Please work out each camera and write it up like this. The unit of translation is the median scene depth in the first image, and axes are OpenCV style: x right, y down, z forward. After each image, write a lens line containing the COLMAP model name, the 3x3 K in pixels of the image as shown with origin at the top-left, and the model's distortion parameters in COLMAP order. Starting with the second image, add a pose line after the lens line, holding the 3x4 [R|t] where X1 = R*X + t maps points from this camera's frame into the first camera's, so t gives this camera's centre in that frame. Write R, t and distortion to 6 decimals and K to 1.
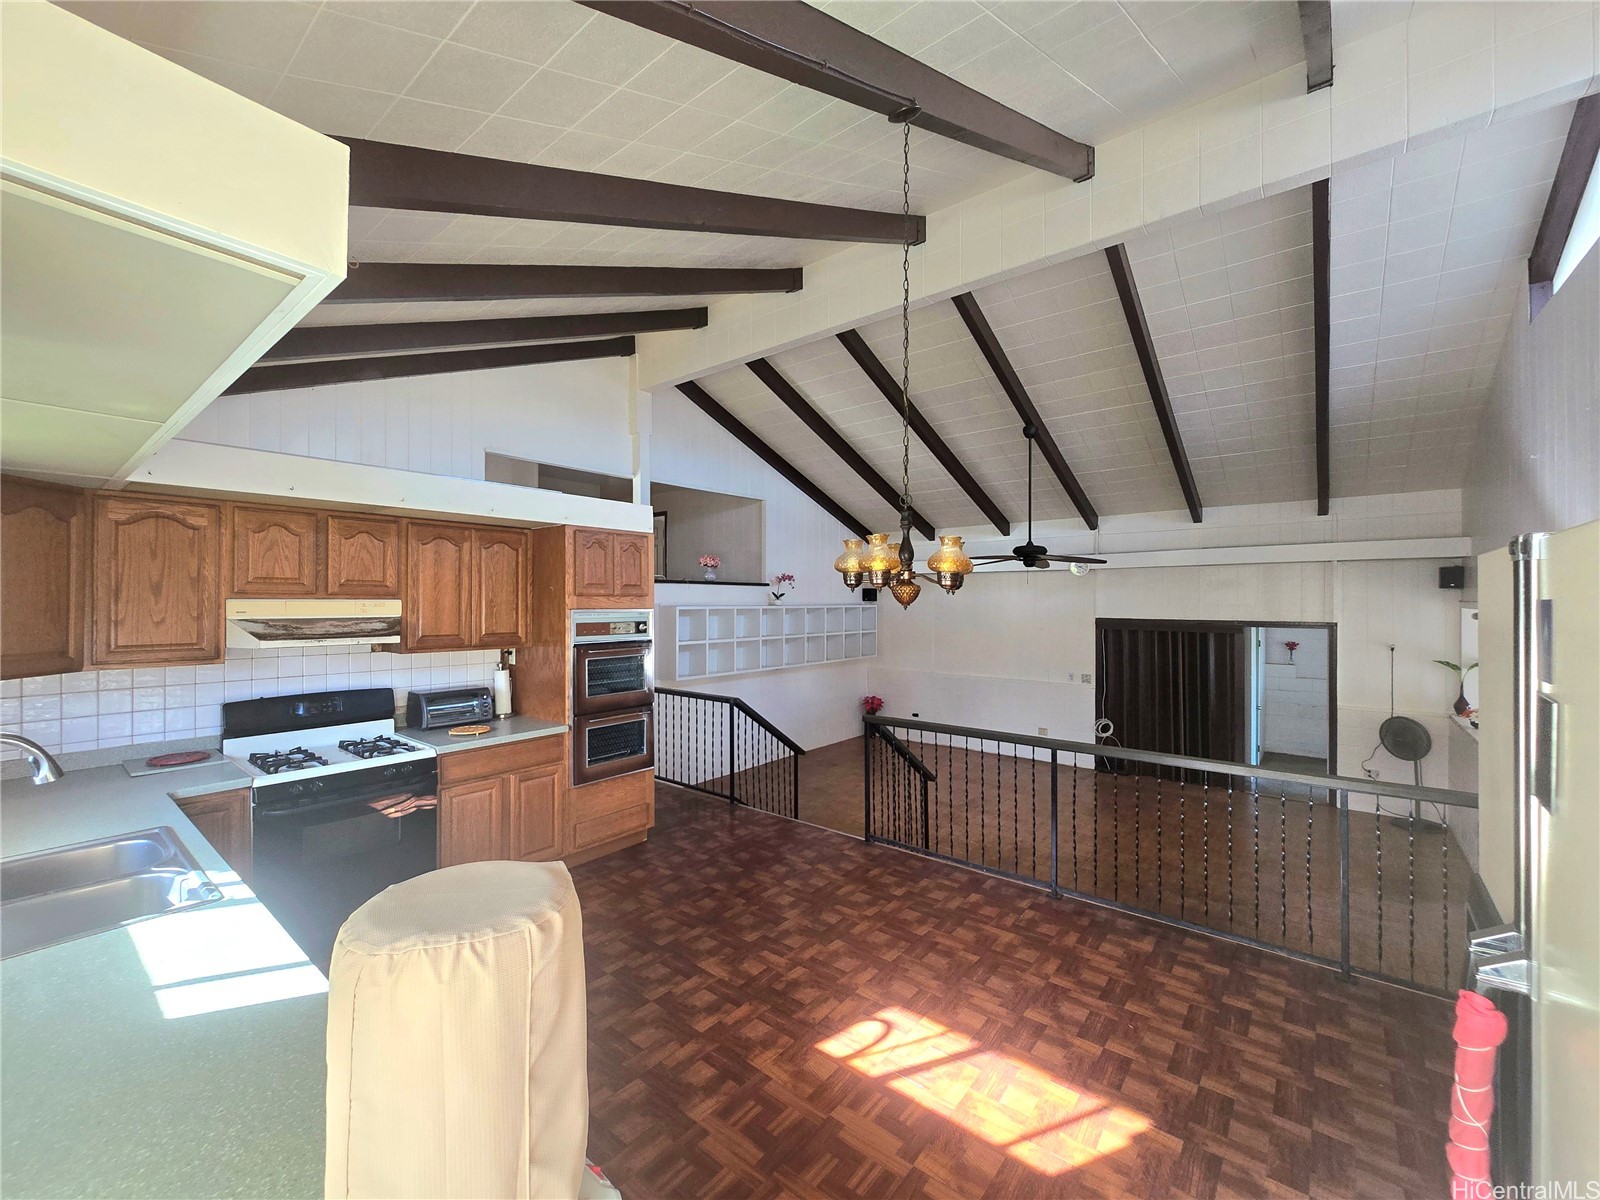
lens RADIAL K [[650.2, 0, 752.1], [0, 650.2, 594.2], [0, 0, 1]] dist [-0.006907, 0.000209]
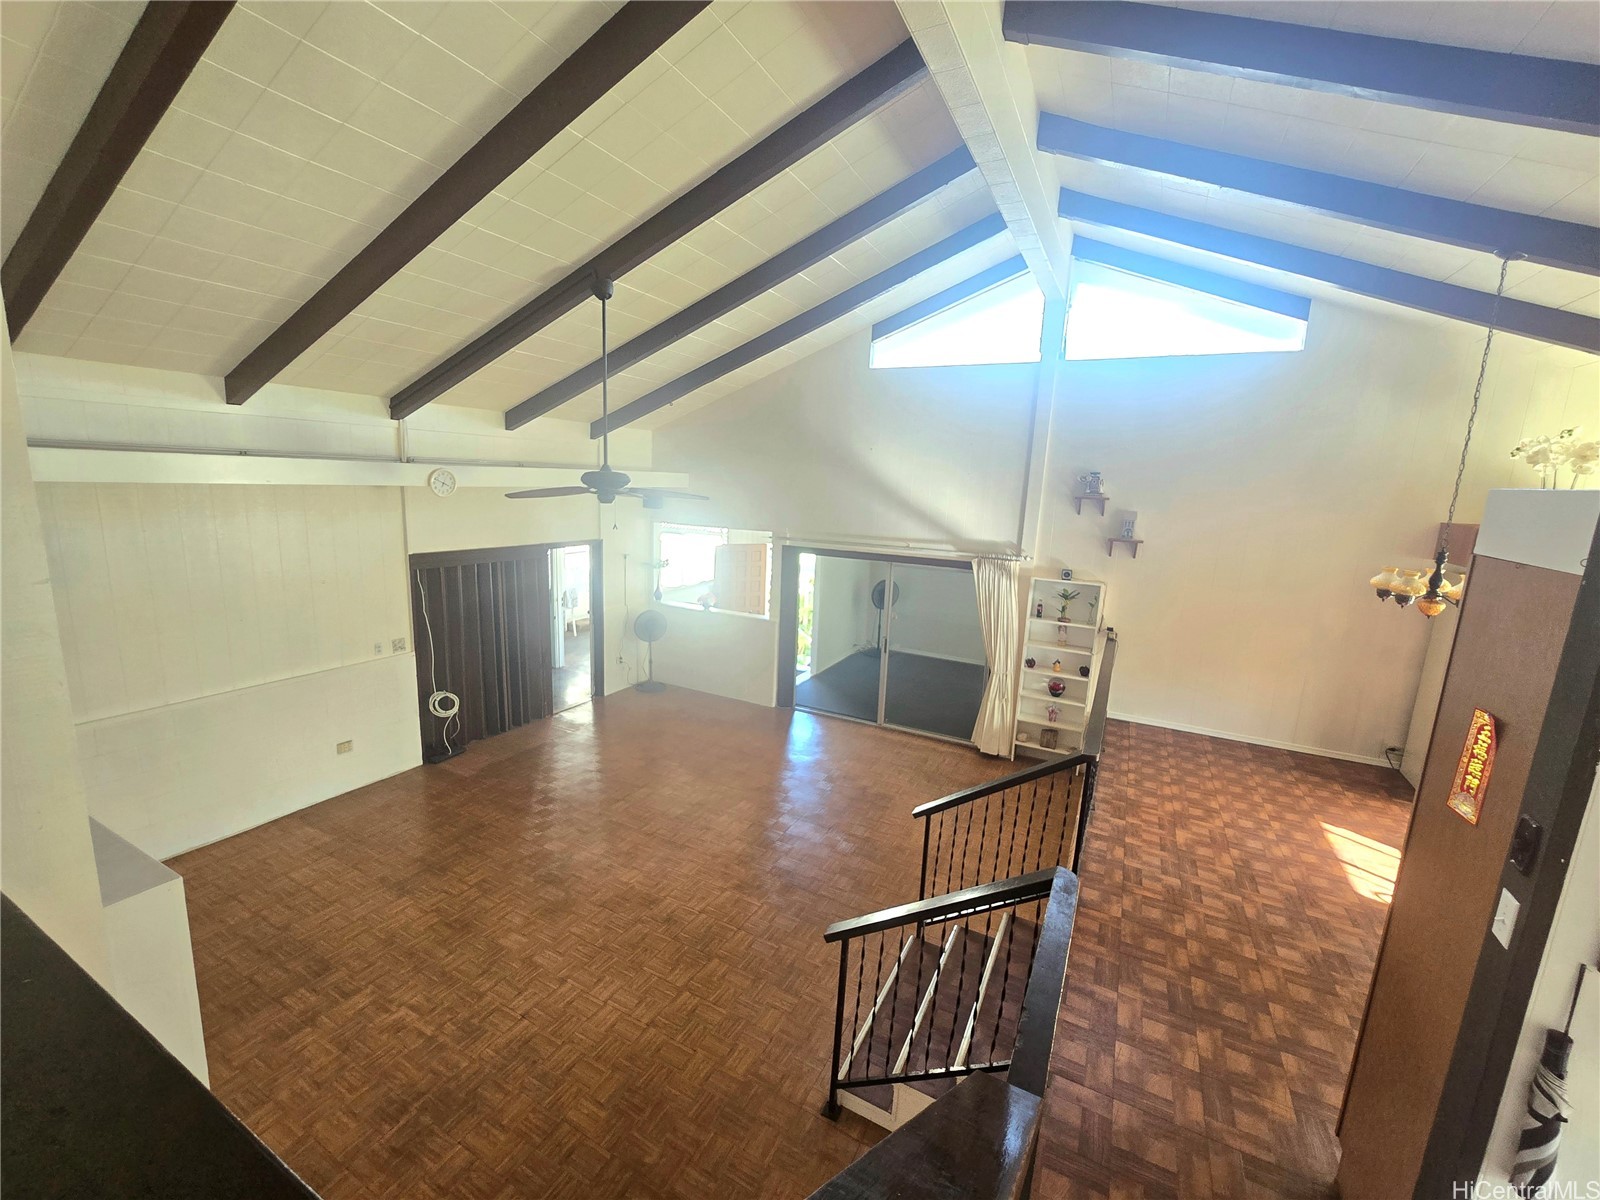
lens RADIAL K [[650.2, 0, 802.2], [0, 650.2, 600.2], [0, 0, 1]] dist [-0.006907, 0.000209]
pose [[-0.242316, -0.187846, 0.951839, -0.623476], [-0.049911, 0.982192, 0.181131, -0.166299], [-0.968913, -0.003616, -0.247376, 2.124880]]
